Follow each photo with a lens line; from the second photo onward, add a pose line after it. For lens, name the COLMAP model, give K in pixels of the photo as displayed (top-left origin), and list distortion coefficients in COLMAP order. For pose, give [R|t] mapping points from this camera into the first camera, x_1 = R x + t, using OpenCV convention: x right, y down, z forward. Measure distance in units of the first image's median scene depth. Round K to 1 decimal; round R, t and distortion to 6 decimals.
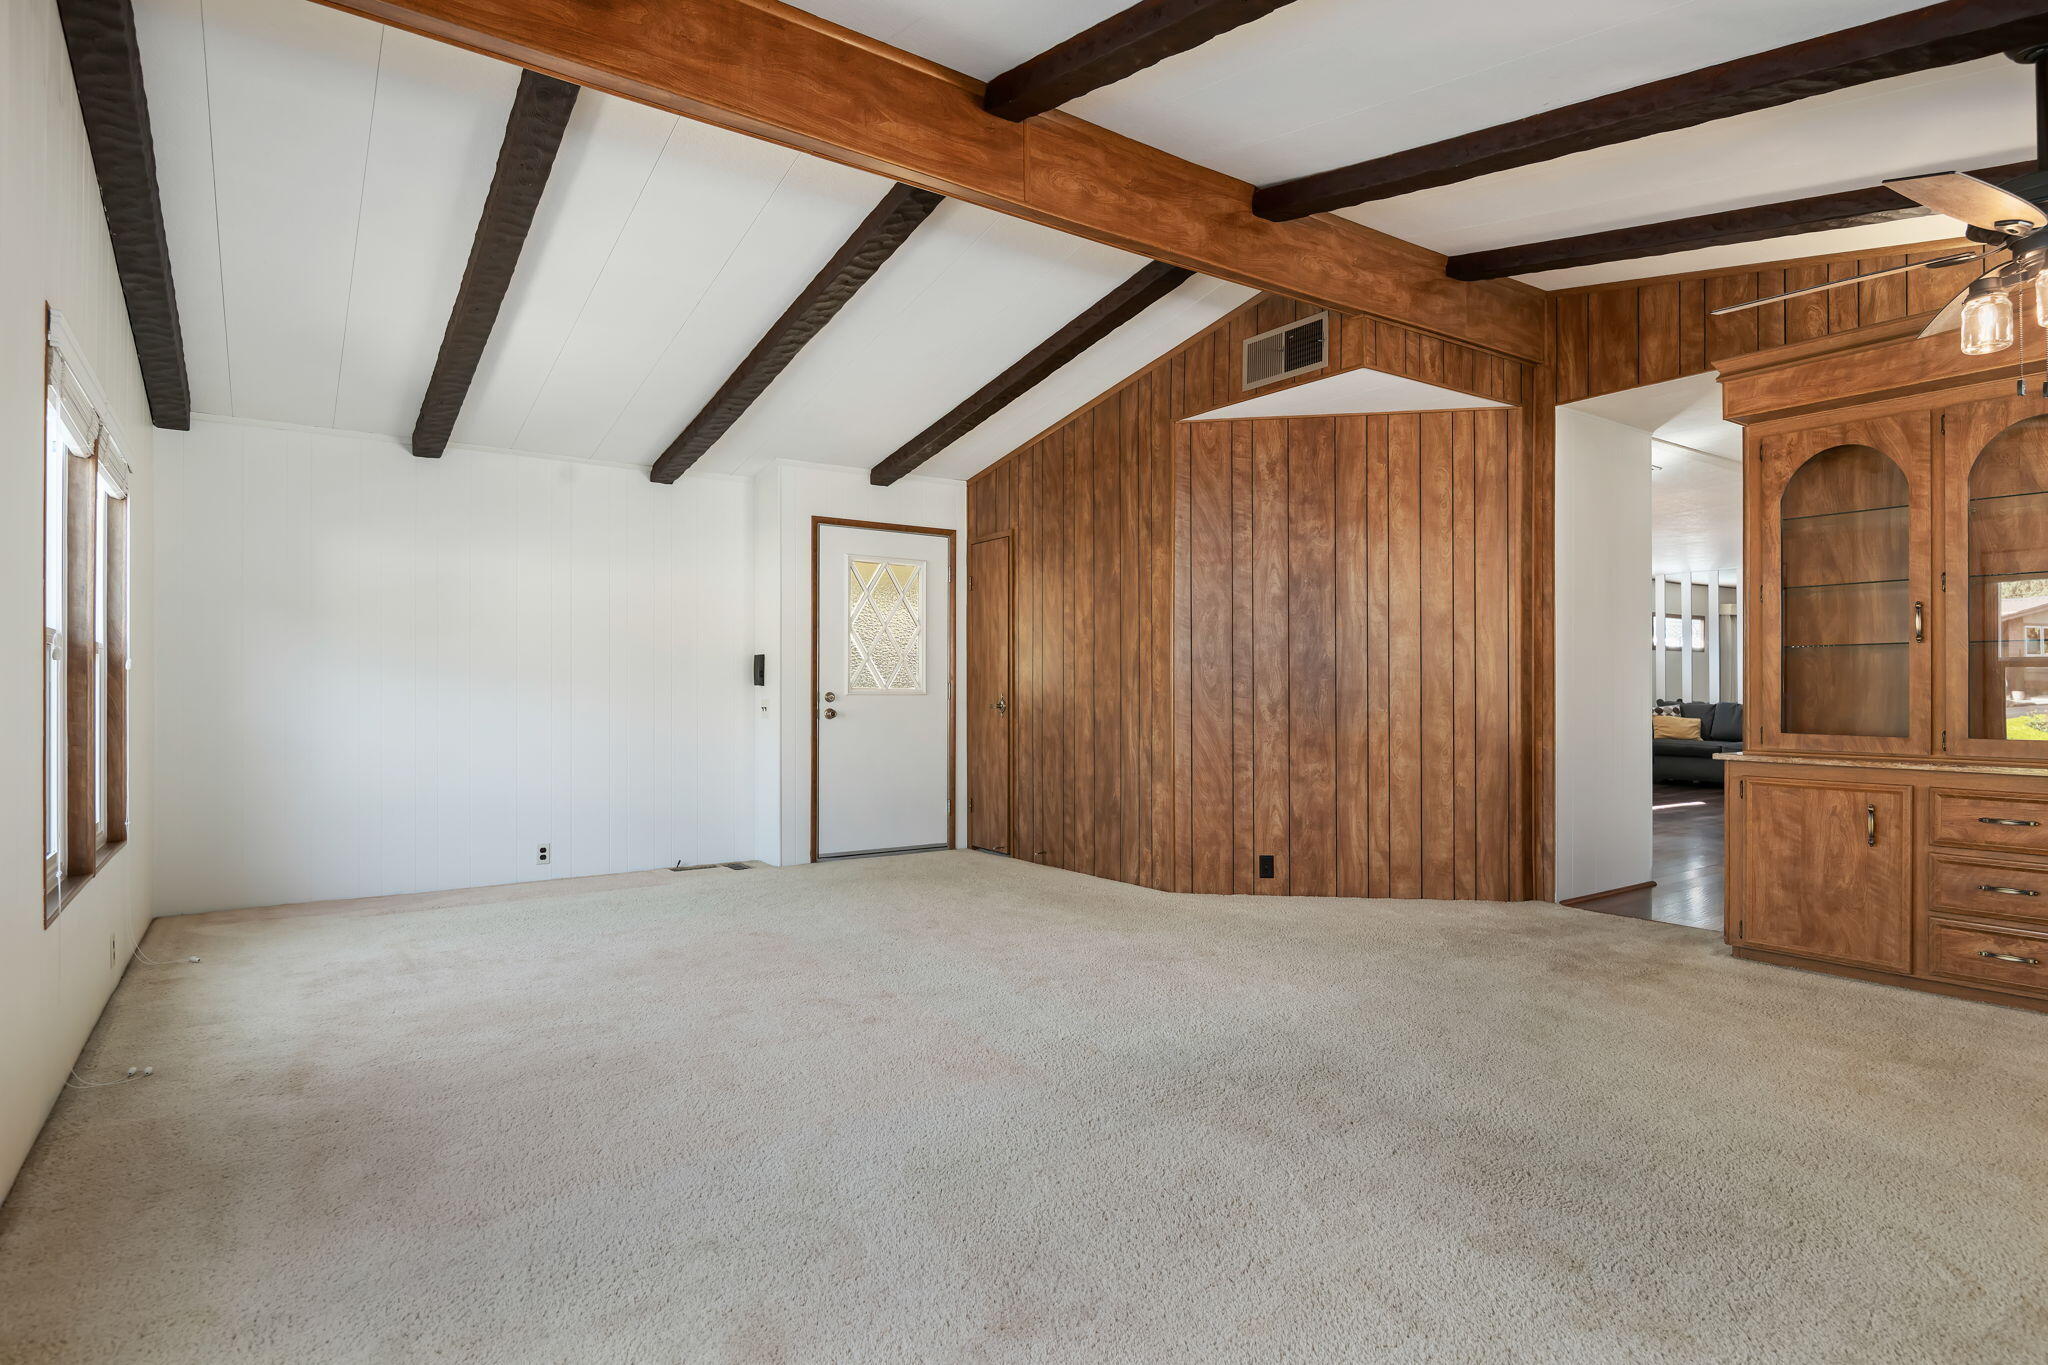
lens RADIAL K [[1096.8, 0, 1021.2], [0, 1096.8, 694.4], [0, 0, 1]] dist [0.003857, -0.002465]
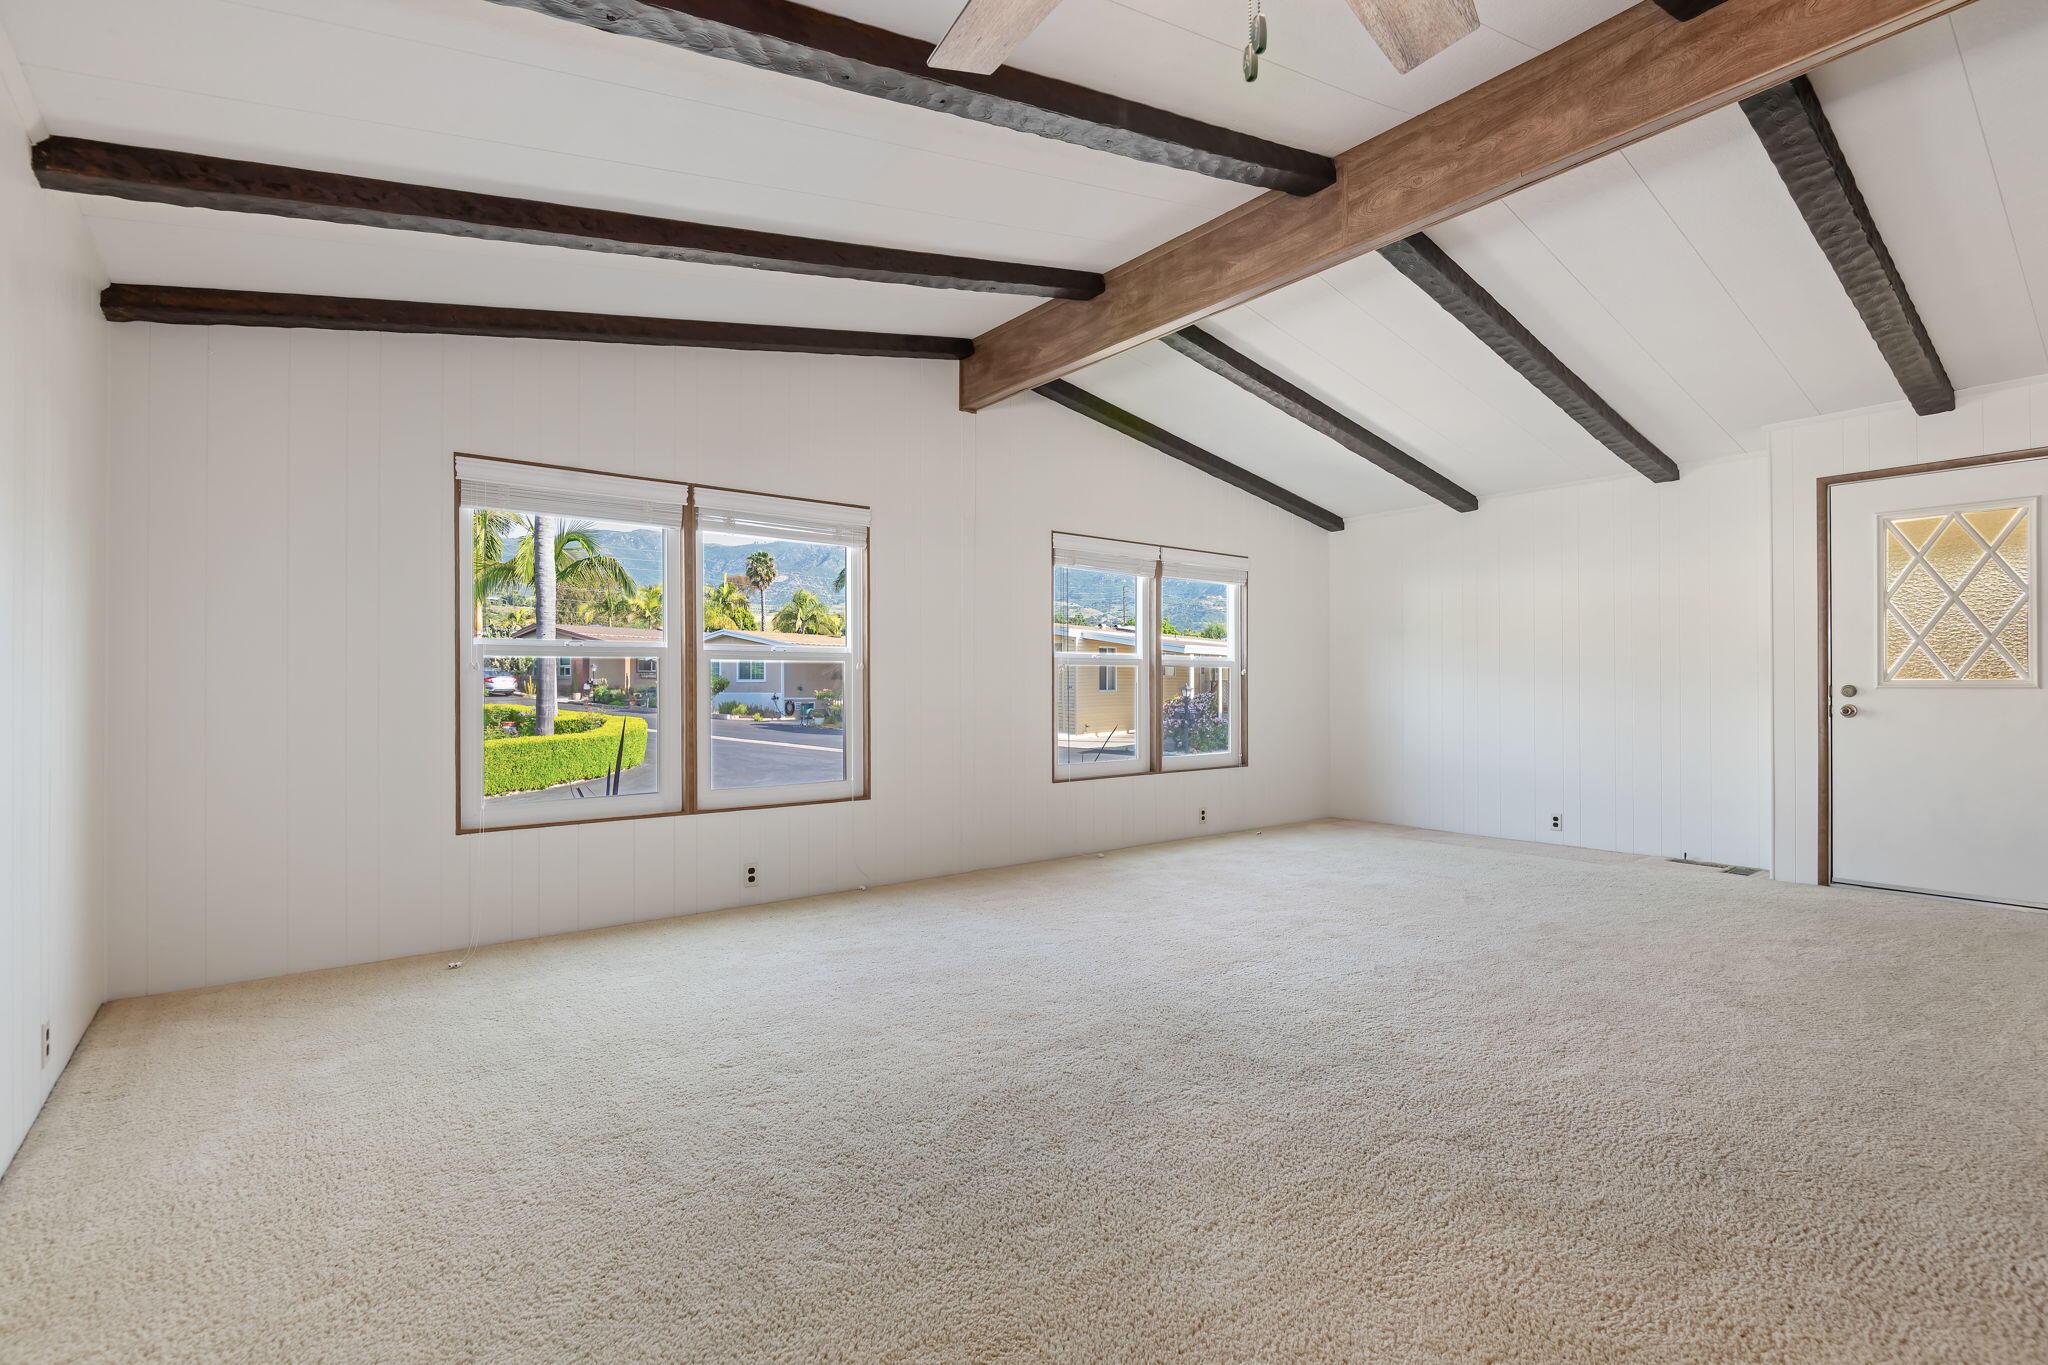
lens RADIAL K [[916.0, 0, 1024.0], [0, 916.0, 682.5], [0, 0, 1]] dist [-0.002193, -0.000284]
pose [[0.063567, -0.009587, -0.997932, 0.791057], [0.002109, 0.999953, -0.009472, 0.001724], [0.997975, -0.001503, 0.063584, 0.537823]]
